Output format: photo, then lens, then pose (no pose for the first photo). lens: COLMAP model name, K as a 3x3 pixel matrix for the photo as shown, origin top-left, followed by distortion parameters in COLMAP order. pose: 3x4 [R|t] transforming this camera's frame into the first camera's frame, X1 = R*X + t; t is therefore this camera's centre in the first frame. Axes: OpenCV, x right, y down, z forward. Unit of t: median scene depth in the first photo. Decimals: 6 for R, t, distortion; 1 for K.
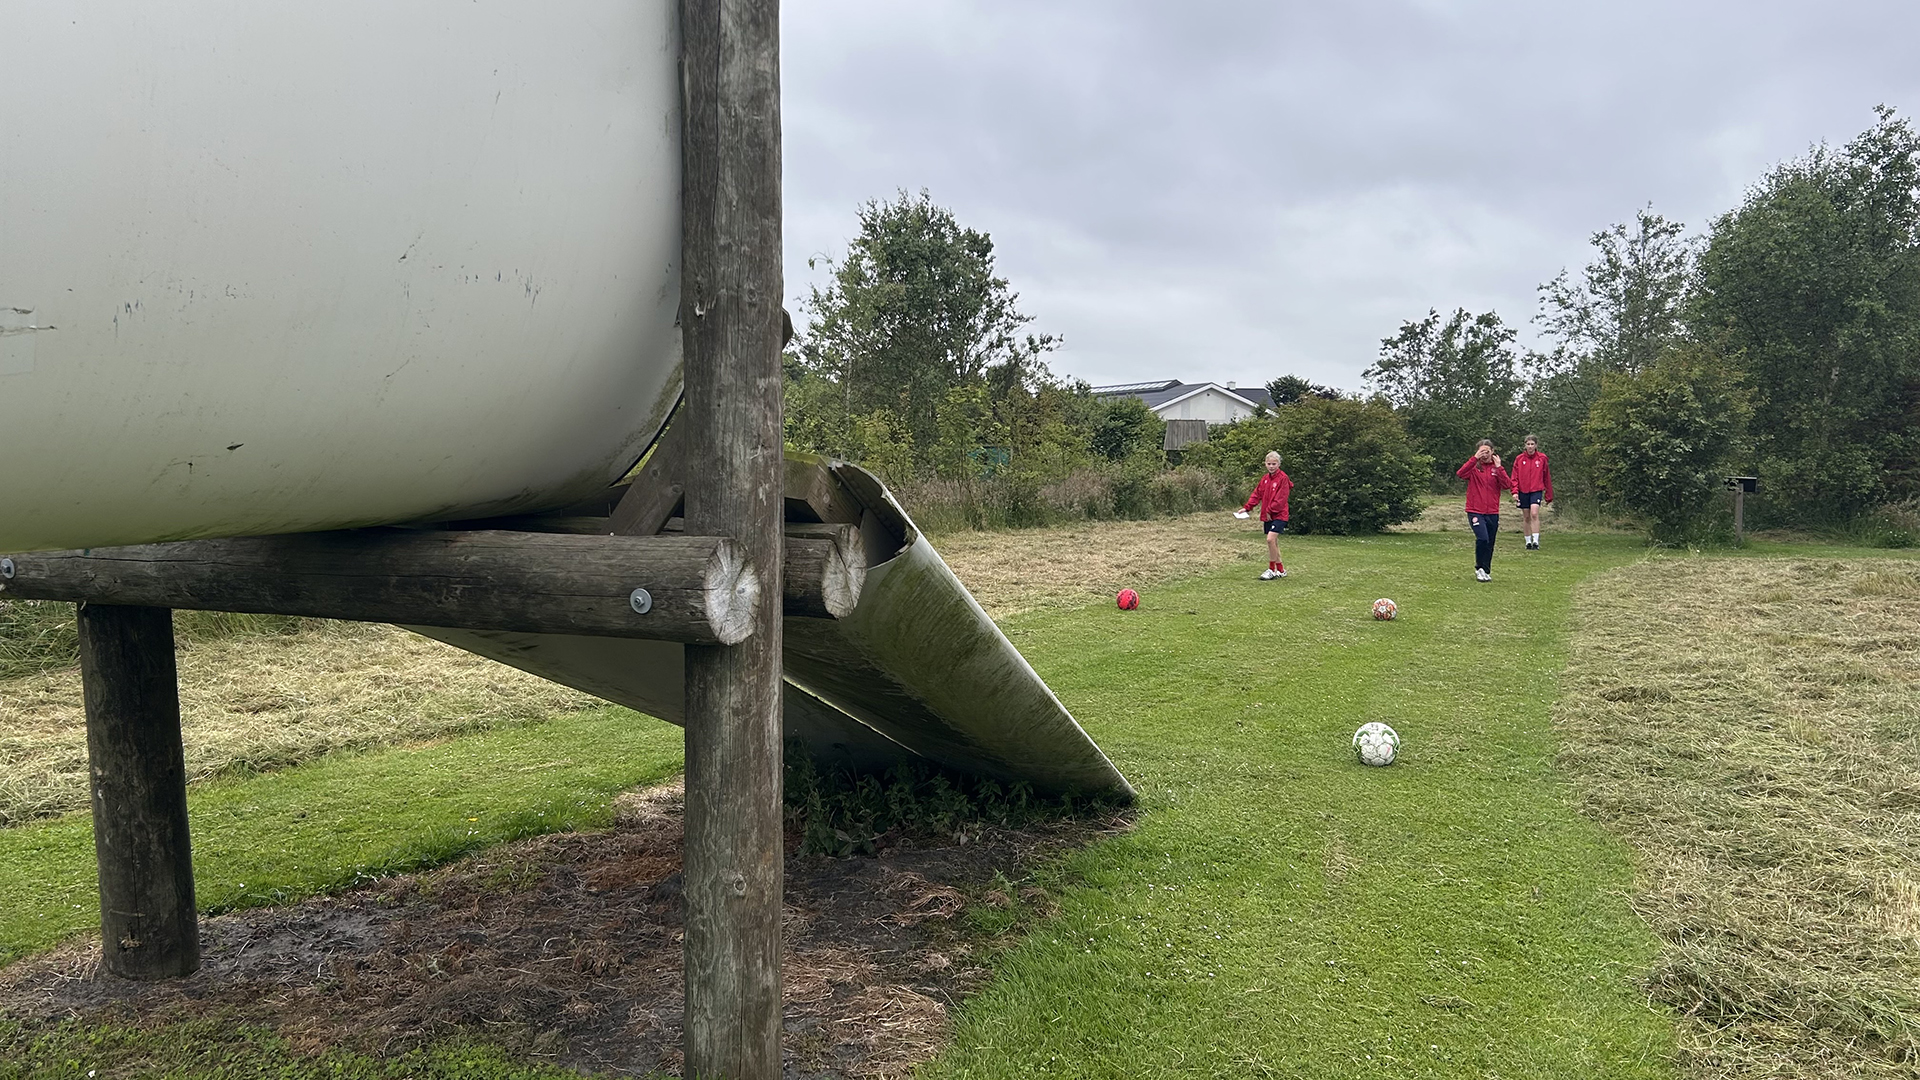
lens RADIAL K [[1448.5, 0, 960.0], [0, 1448.5, 540.0], [0, 0, 1]] dist [0.086917, -0.080933]
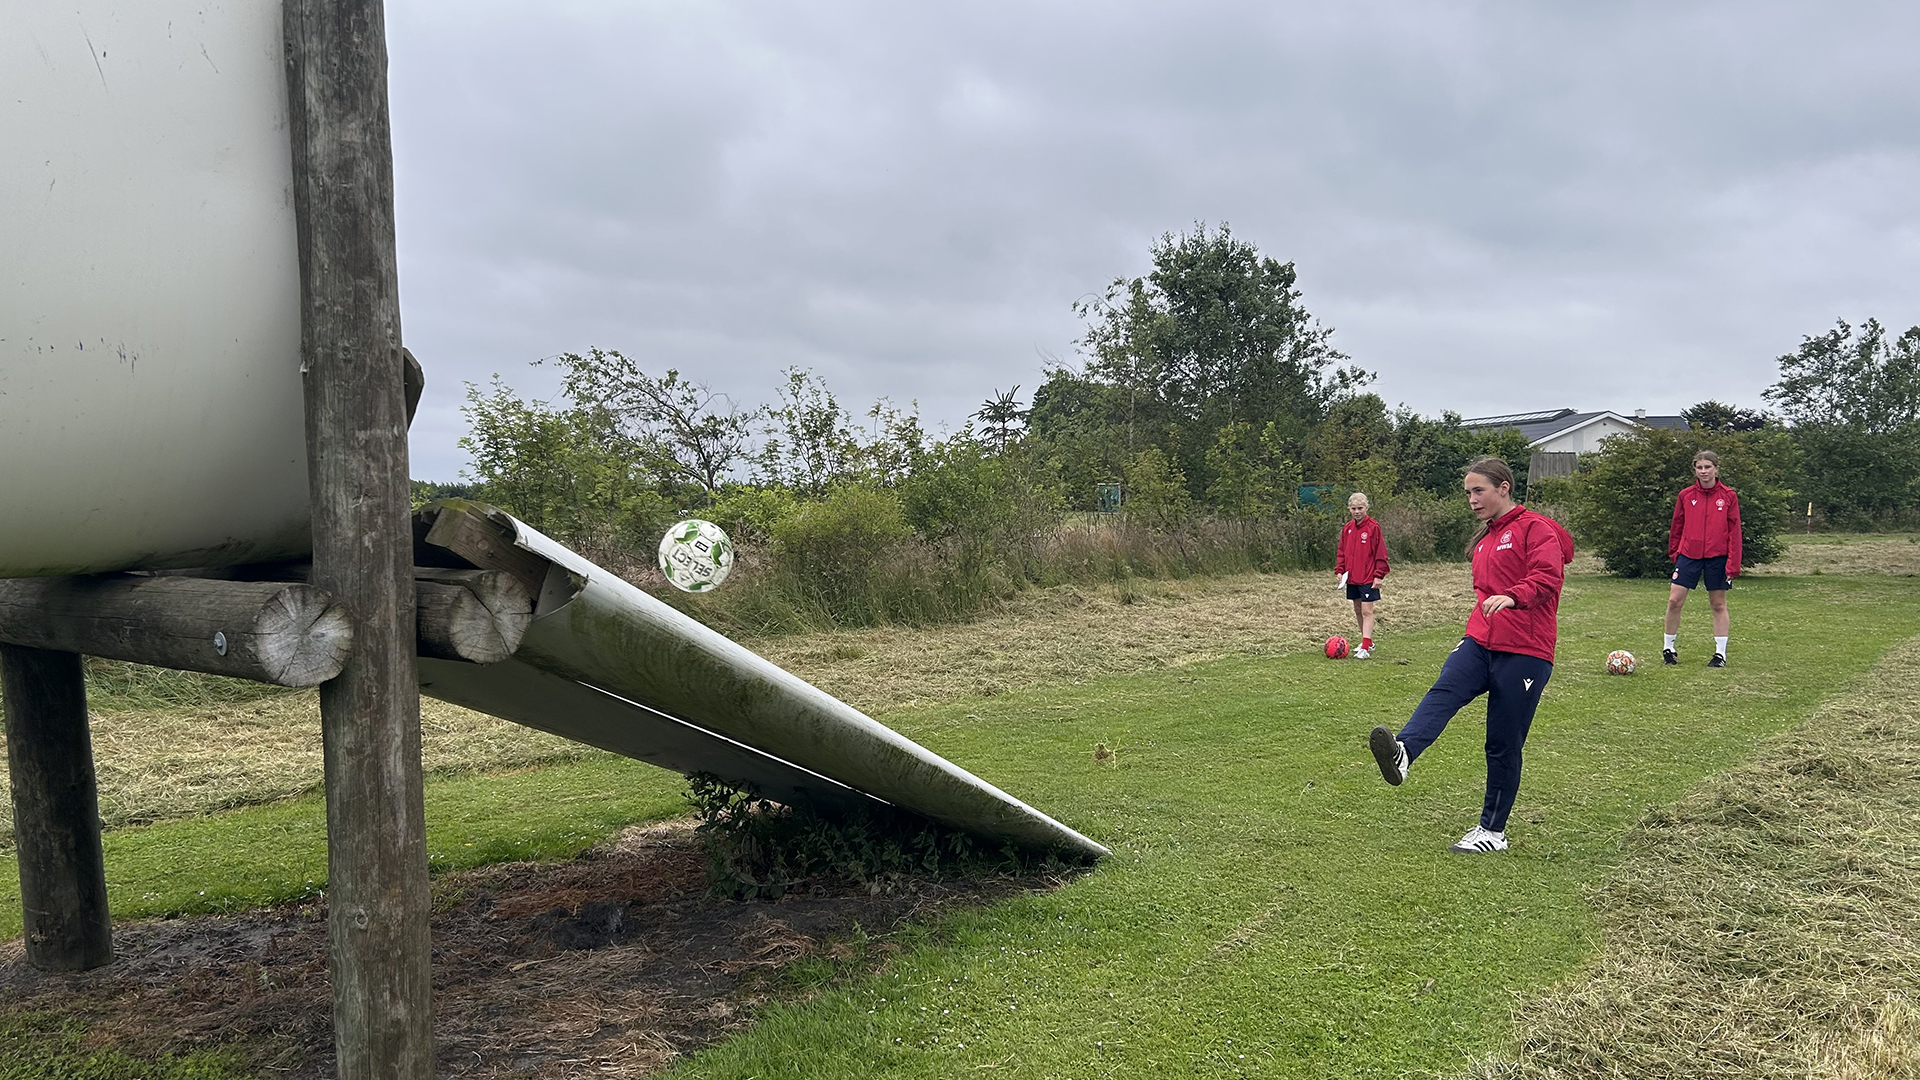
lens RADIAL K [[1469.3, 0, 960.0], [0, 1469.3, 540.0], [0, 0, 1]] dist [0.020662, 0.010659]
pose [[0.966748, -0.004218, -0.255697, 0.124052], [-0.002972, 0.999611, -0.027727, -0.001147], [0.255715, 0.027564, 0.966359, 0.020123]]
